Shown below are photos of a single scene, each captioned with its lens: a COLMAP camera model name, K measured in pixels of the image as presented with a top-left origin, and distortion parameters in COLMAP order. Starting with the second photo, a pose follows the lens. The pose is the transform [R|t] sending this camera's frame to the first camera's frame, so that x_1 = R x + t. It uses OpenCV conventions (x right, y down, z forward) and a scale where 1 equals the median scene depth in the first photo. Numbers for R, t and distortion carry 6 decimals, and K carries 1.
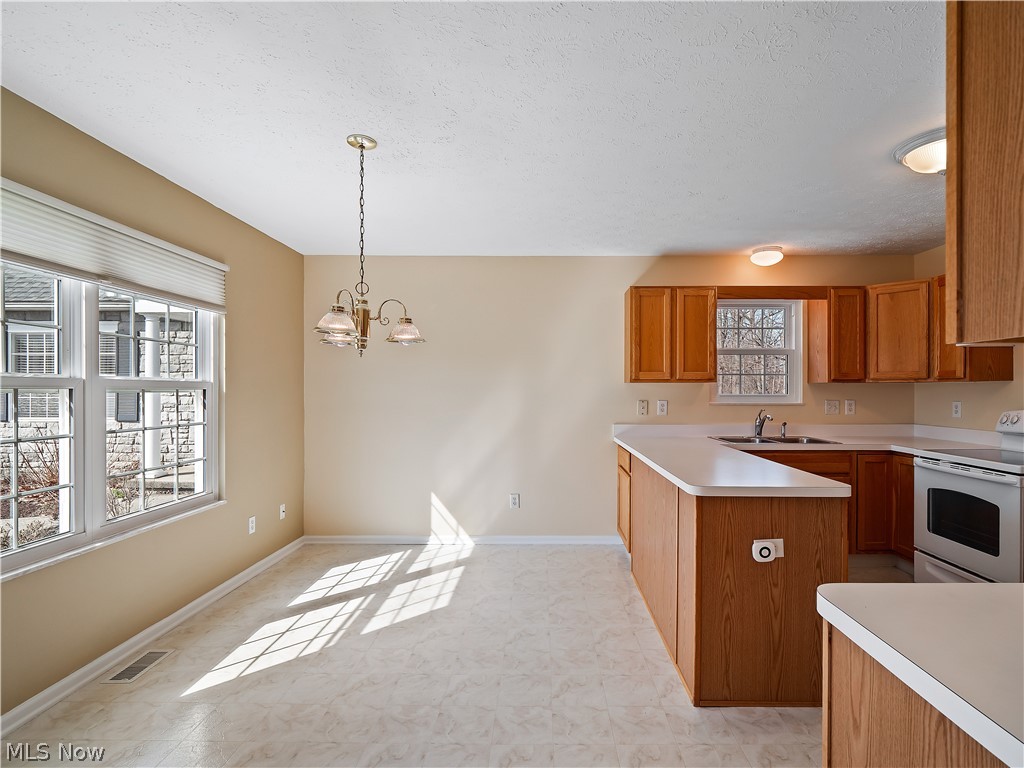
lens RADIAL K [[525.9, 0, 521.0], [0, 525.9, 379.4], [0, 0, 1]] dist [0.000438, -0.000214]
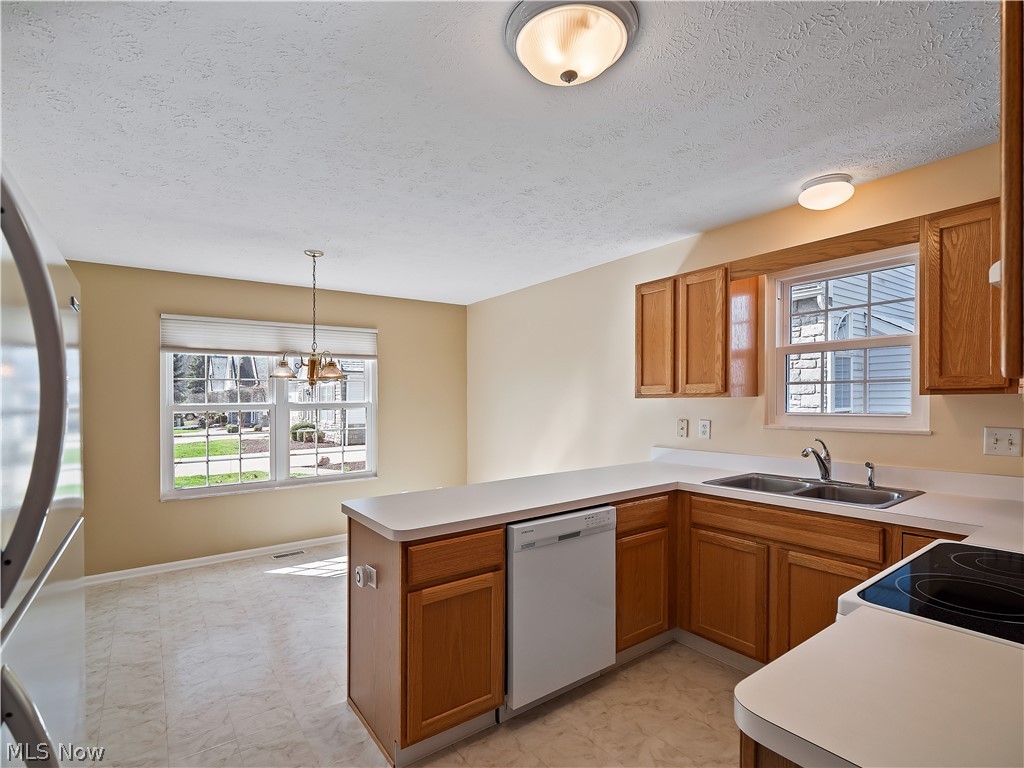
lens RADIAL K [[505.5, 0, 507.9], [0, 505.5, 389.3], [0, 0, 1]] dist [0.000830, 0.000015]
pose [[0.587648, -0.025812, -0.808705, 0.755968], [0.032673, 0.999433, -0.008158, -0.009518], [0.808457, -0.021629, 0.588158, 0.349902]]
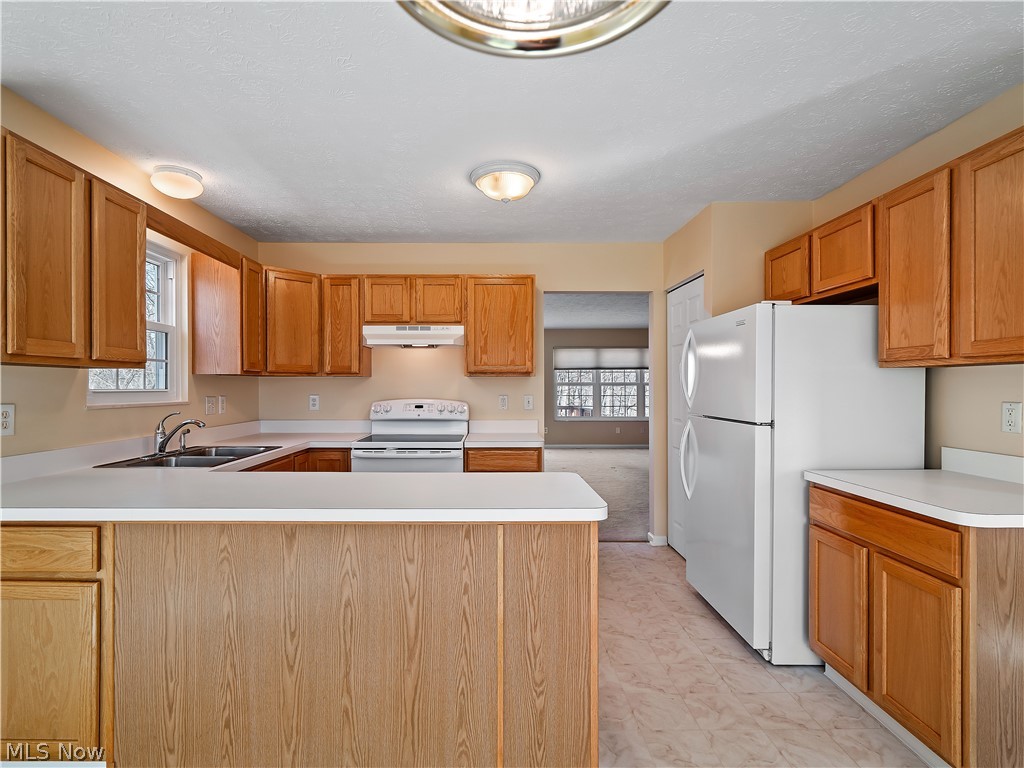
lens RADIAL K [[505.5, 0, 507.9], [0, 505.5, 389.3], [0, 0, 1]] dist [0.000830, 0.000015]
pose [[-0.049624, -0.004762, 0.998757, -0.206282], [-0.020575, 0.999781, 0.003744, 0.017397], [-0.998556, -0.020364, -0.049711, 0.628557]]
